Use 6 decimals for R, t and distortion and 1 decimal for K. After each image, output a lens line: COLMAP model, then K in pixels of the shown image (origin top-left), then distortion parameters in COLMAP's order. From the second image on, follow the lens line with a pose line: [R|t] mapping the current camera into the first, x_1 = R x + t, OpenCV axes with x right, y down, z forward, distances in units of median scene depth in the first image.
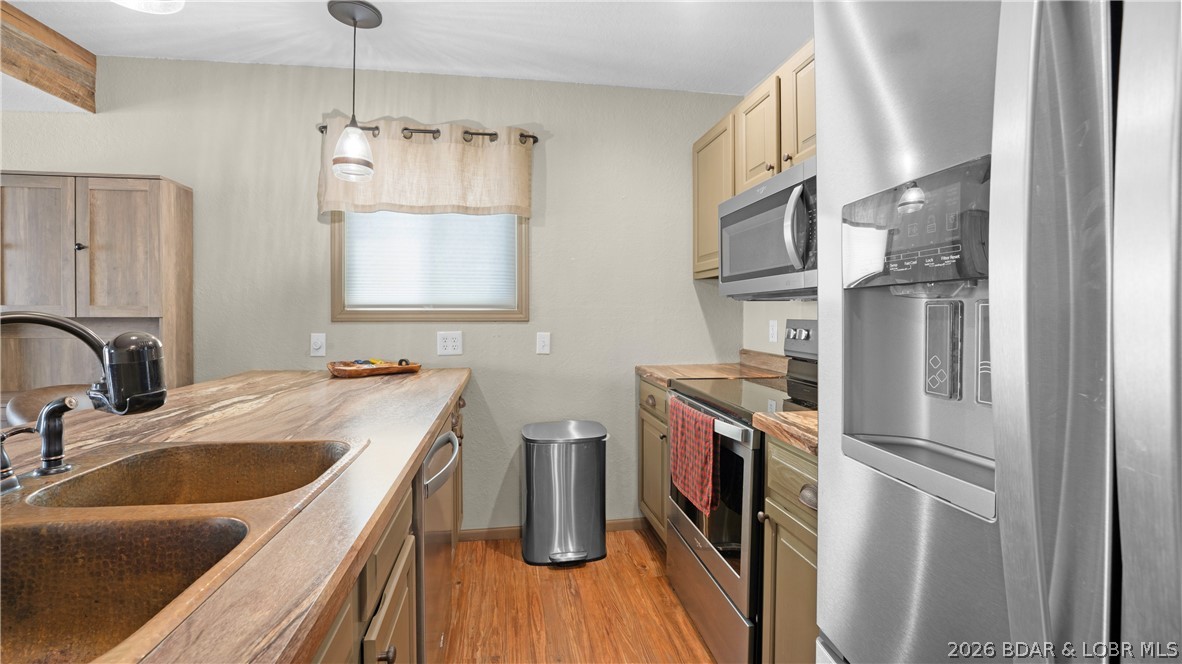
lens RADIAL K [[498.3, 0, 591.0], [0, 498.3, 332.0], [0, 0, 1]] dist [0.000027, -0.000011]
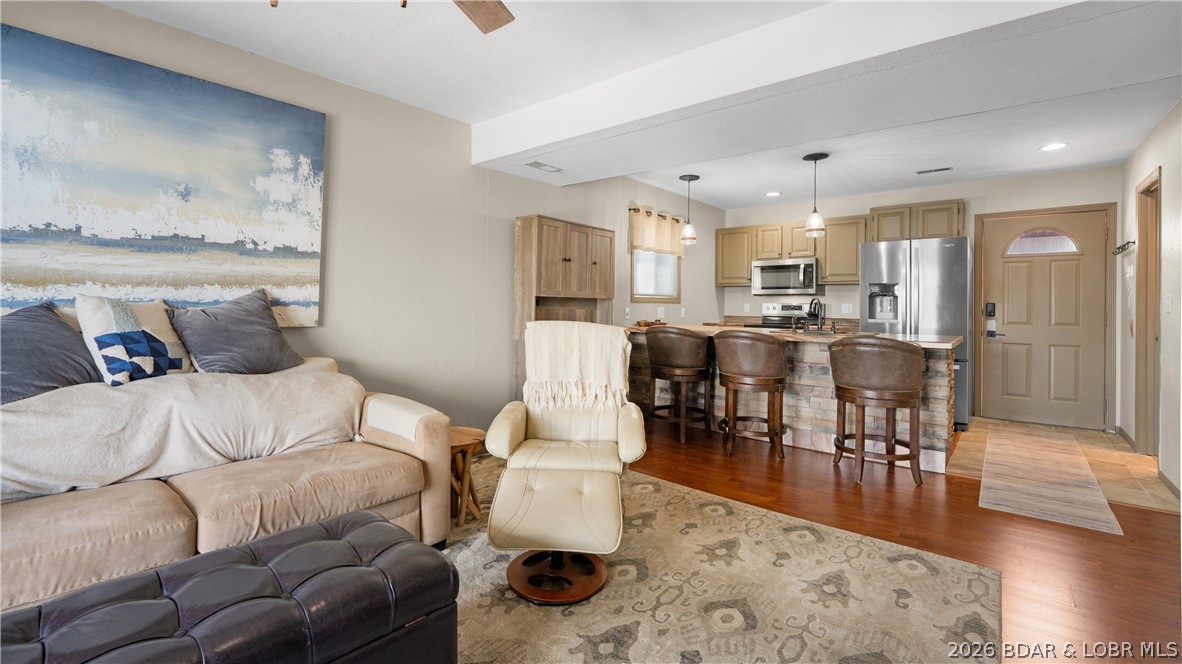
lens RADIAL K [[497.6, 0, 587.3], [0, 497.6, 305.8], [0, 0, 1]] dist [-0.000751, -0.000078]
pose [[0.759504, 0.001184, 0.650501, -1.891158], [0.021950, 0.999382, -0.027447, 0.042544], [-0.650132, 0.035124, 0.759009, -0.410217]]
